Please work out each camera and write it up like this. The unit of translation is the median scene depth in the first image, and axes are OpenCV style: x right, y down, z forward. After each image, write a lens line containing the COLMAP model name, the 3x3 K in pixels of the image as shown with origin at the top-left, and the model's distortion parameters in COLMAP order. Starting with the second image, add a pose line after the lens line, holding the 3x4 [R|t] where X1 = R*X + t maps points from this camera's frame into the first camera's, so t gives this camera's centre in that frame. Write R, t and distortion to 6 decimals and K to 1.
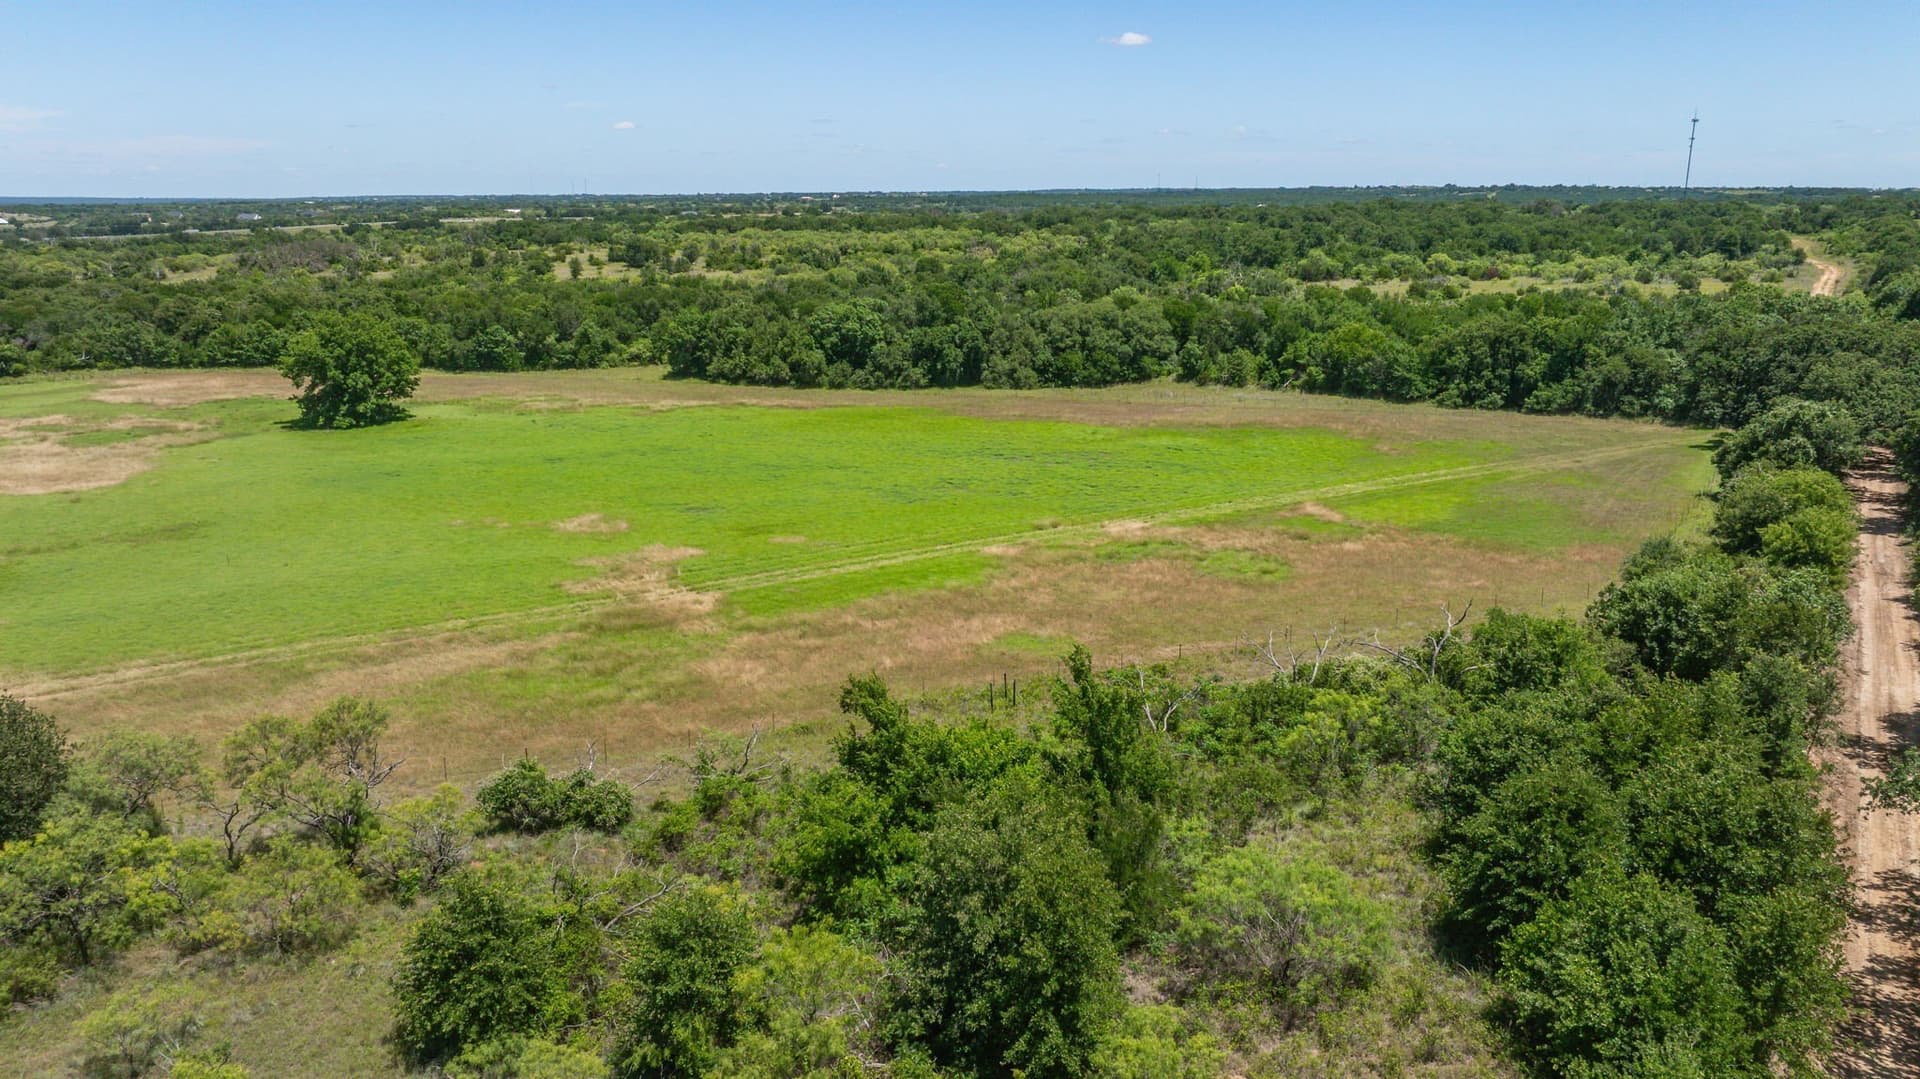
lens RADIAL K [[1340.9, 0, 961.3], [0, 1340.9, 539.7], [0, 0, 1]] dist [-0.038842, 0.031038]
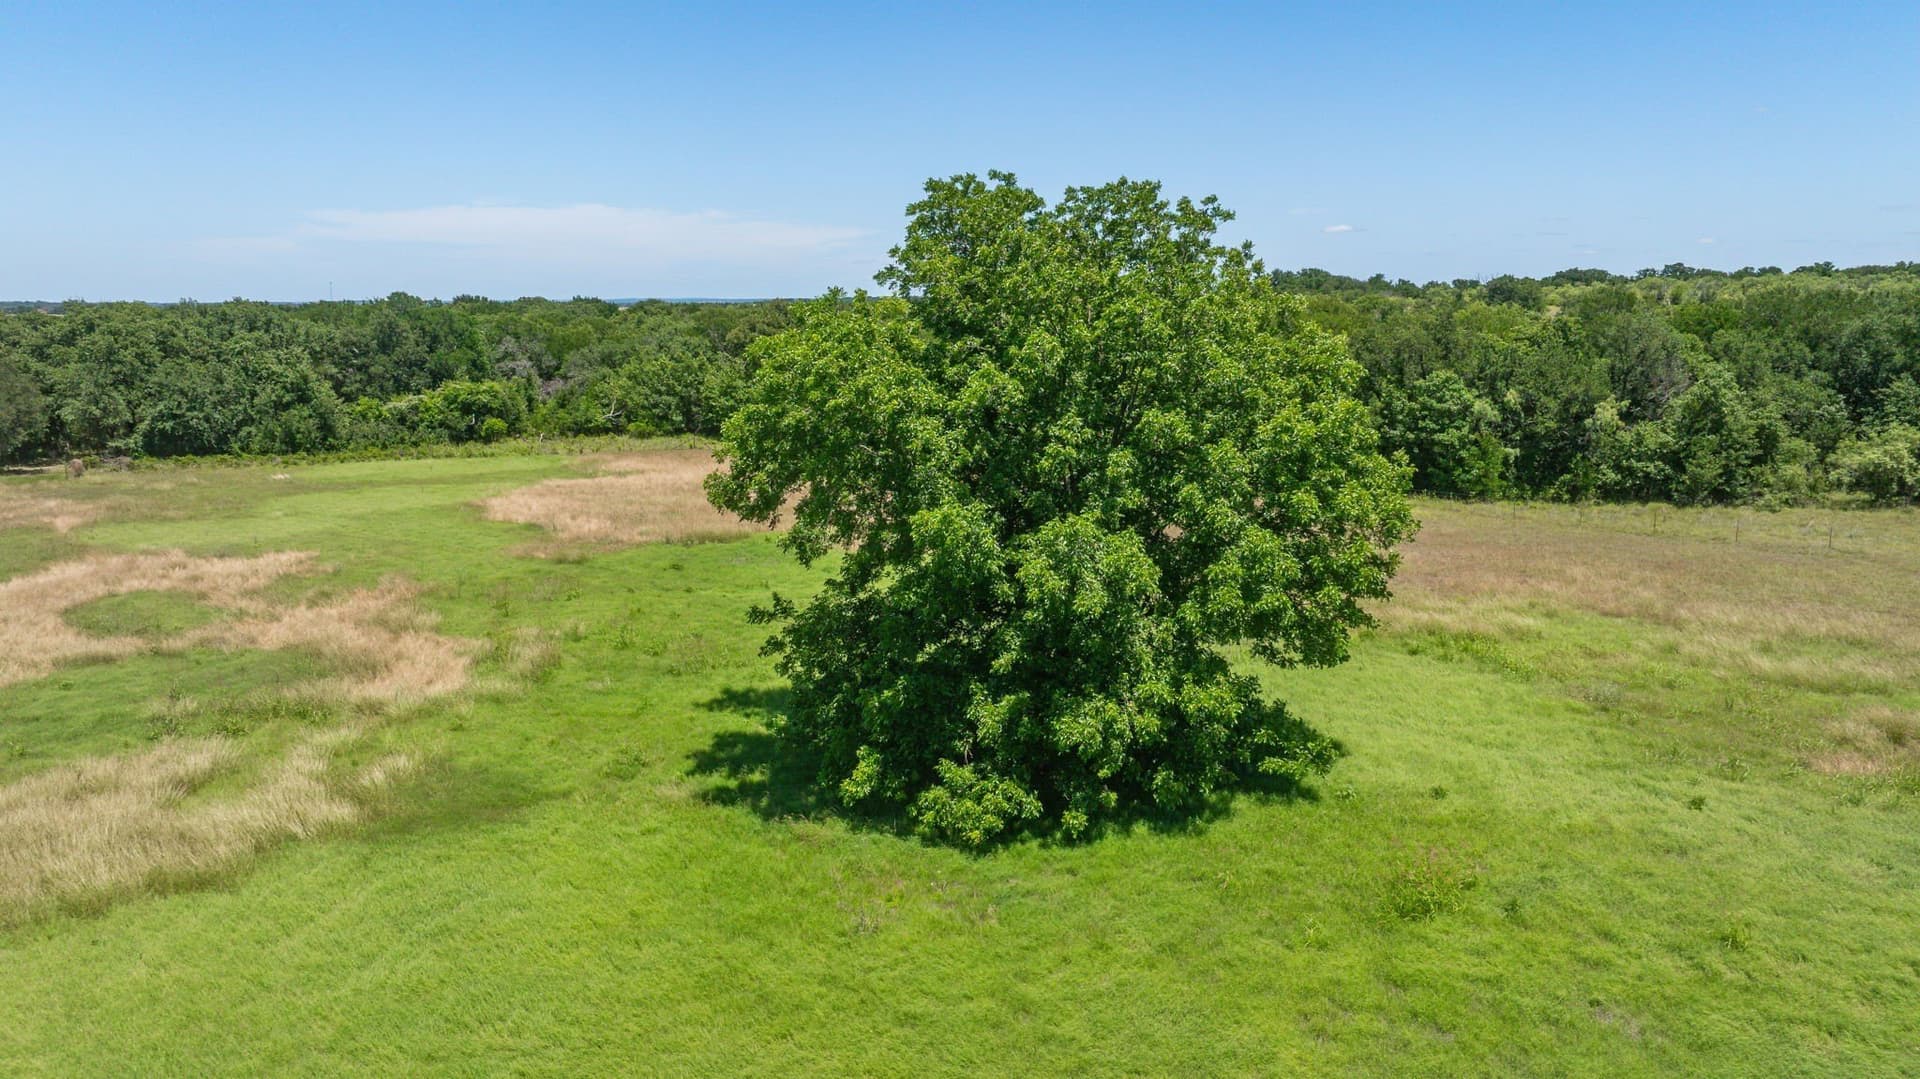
lens RADIAL K [[1340.9, 0, 961.0], [0, 1340.9, 539.6], [0, 0, 1]] dist [-0.038842, 0.031038]
pose [[0.872801, 0.082765, -0.481008, -0.353829], [-0.117268, 0.992209, -0.042061, -0.104467], [0.473779, 0.093118, 0.875707, 0.775278]]
